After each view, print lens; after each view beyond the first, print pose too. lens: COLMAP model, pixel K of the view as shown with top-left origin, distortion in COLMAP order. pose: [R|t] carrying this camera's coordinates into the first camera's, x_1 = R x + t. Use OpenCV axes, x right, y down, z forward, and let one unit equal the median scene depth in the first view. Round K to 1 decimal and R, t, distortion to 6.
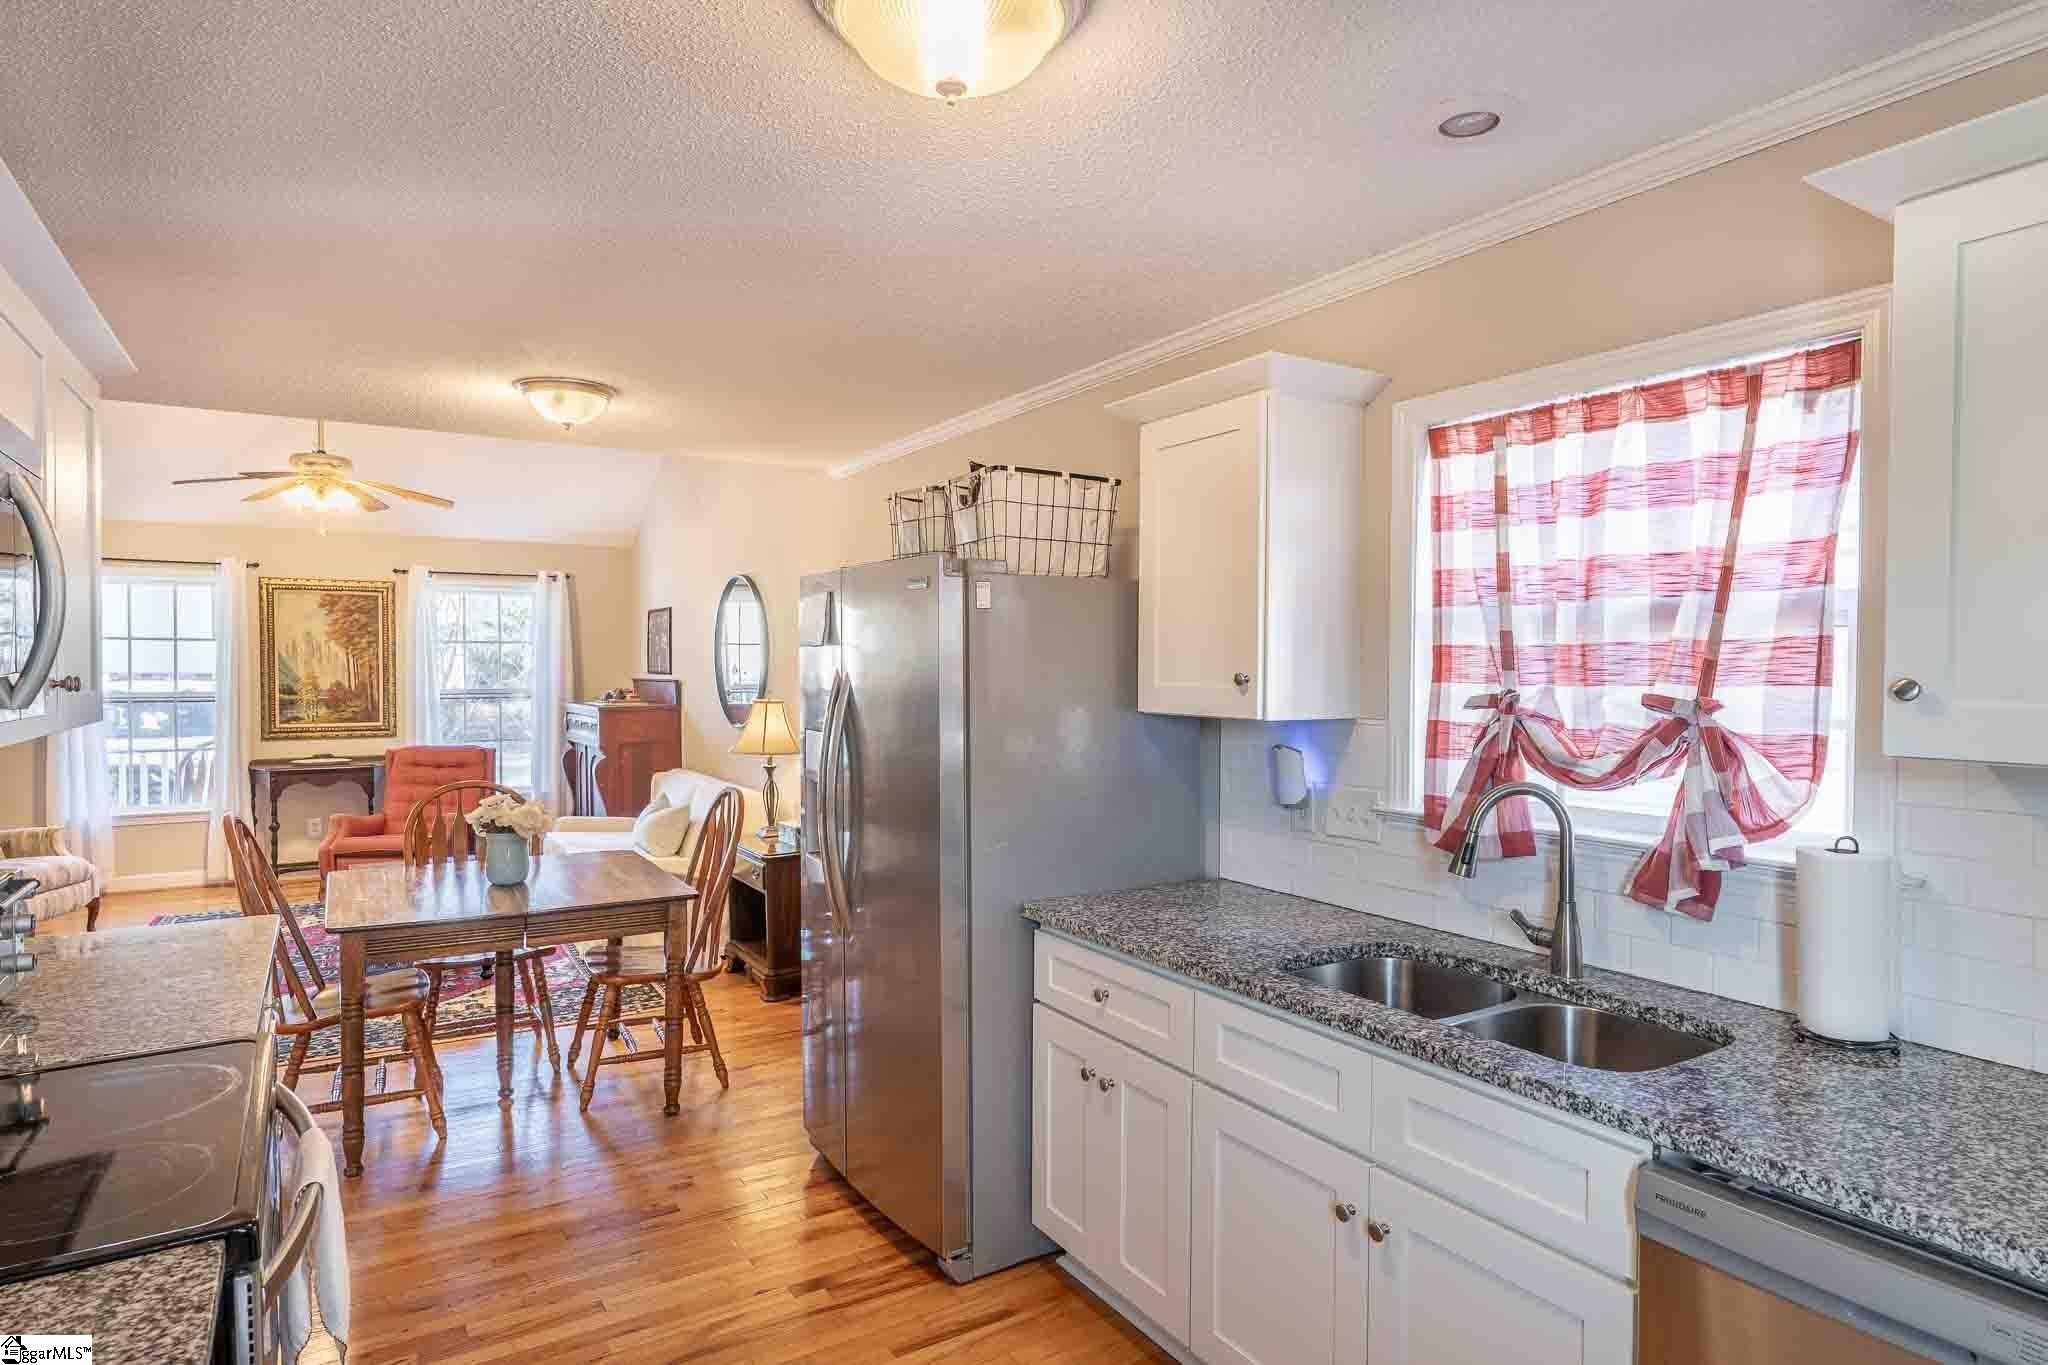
lens RADIAL K [[1126.7, 0, 1024.2], [0, 1126.7, 679.6], [0, 0, 1]] dist [-0.002068, 0.000183]
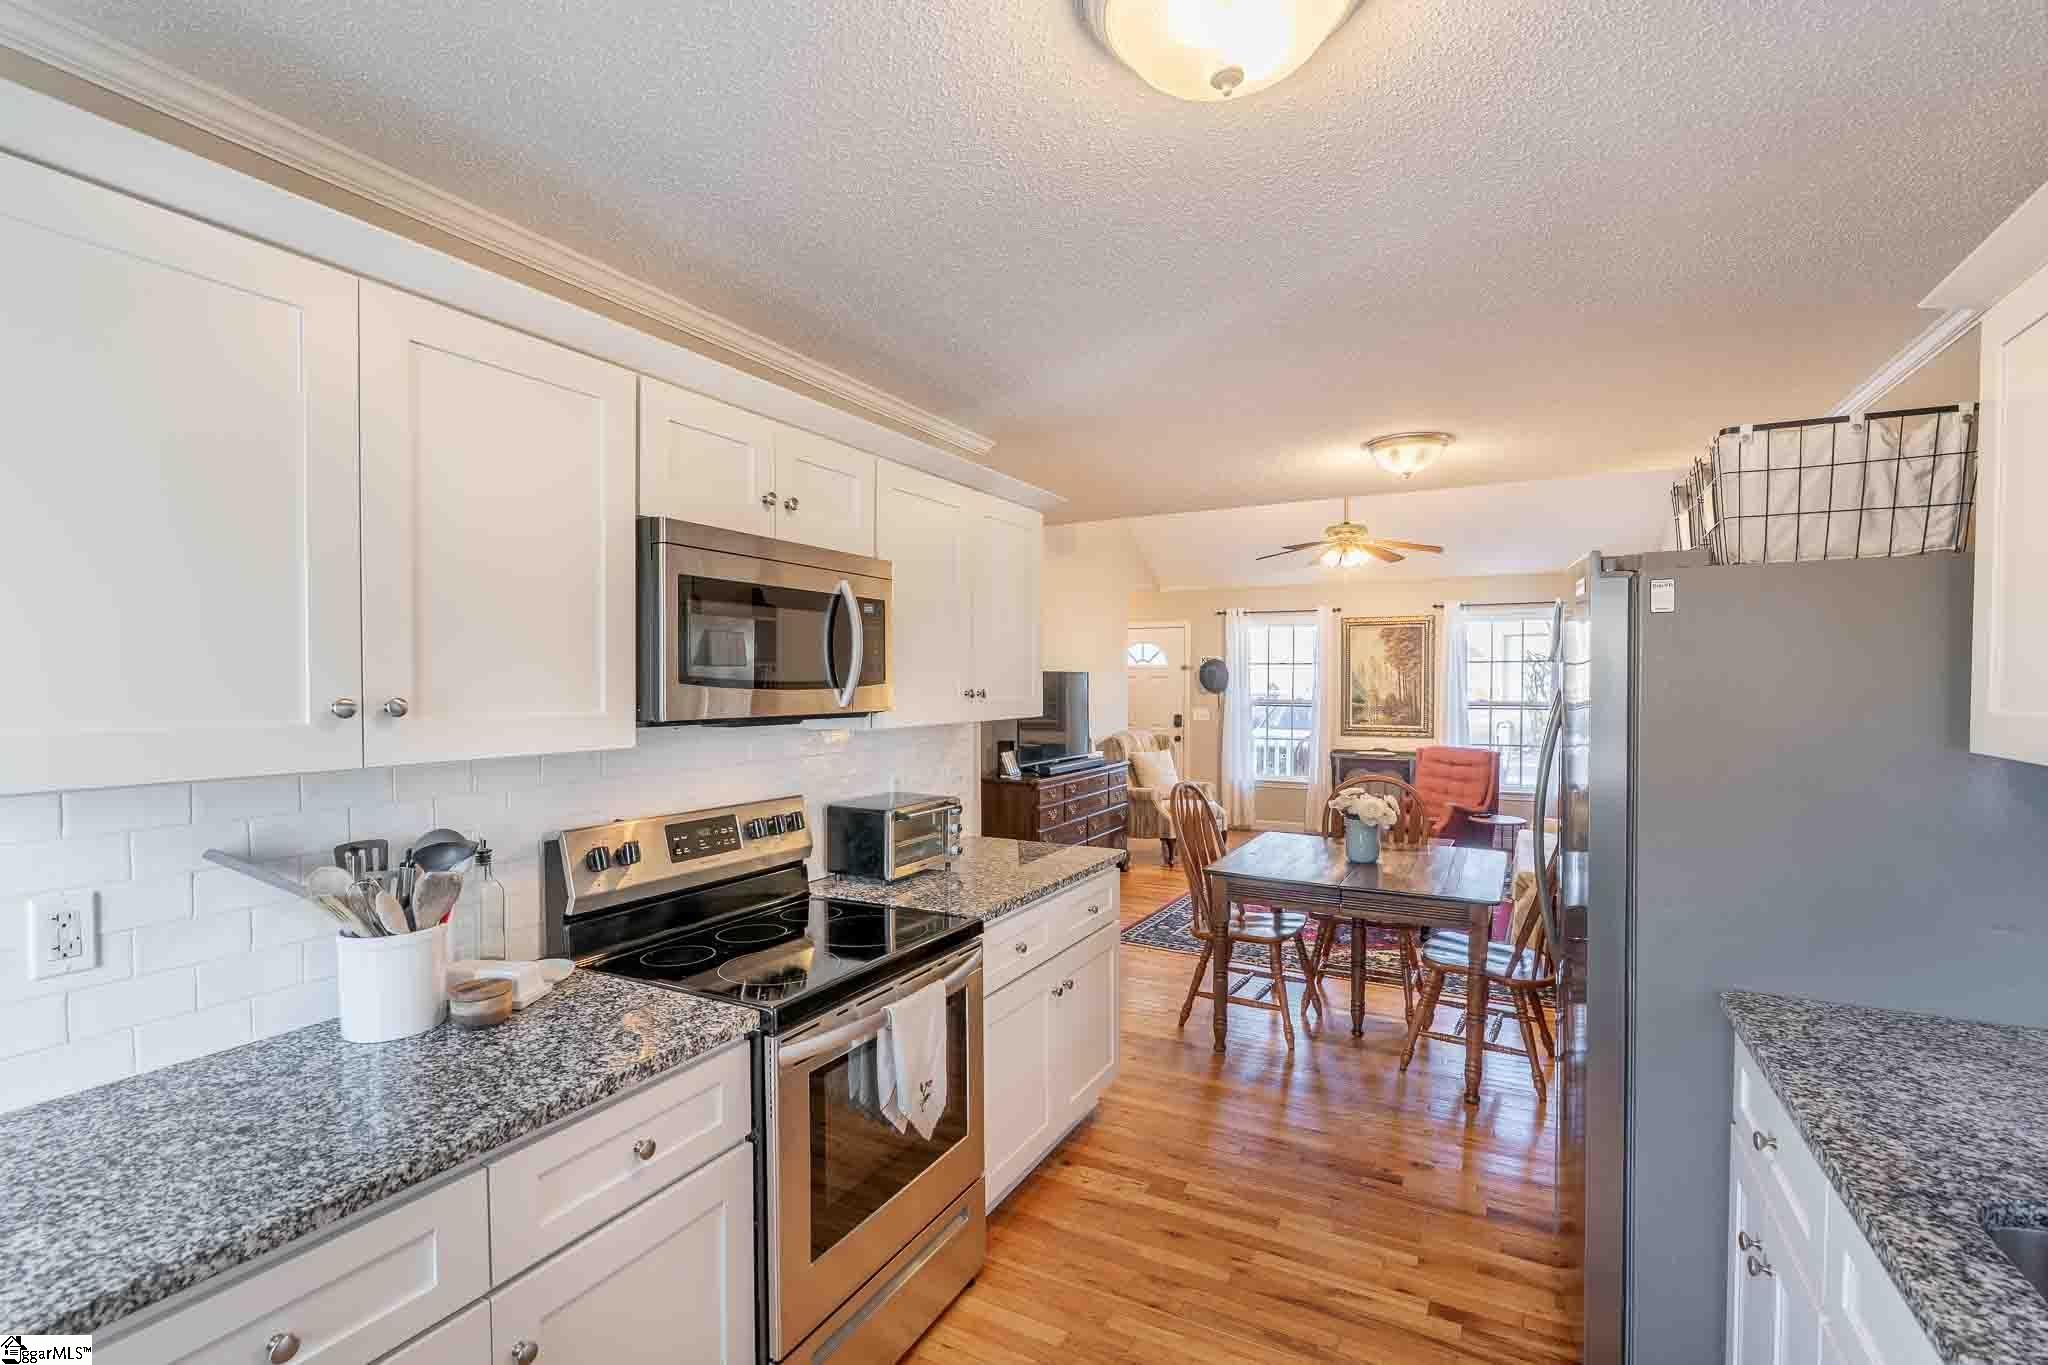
lens RADIAL K [[917.6, 0, 1025.5], [0, 917.6, 693.7], [0, 0, 1]] dist [0.000732, 0.001126]
pose [[0.504367, 0.011850, -0.863408, 0.106872], [-0.011231, 0.999911, 0.007163, -0.001421], [0.863416, 0.006084, 0.504455, 0.094448]]
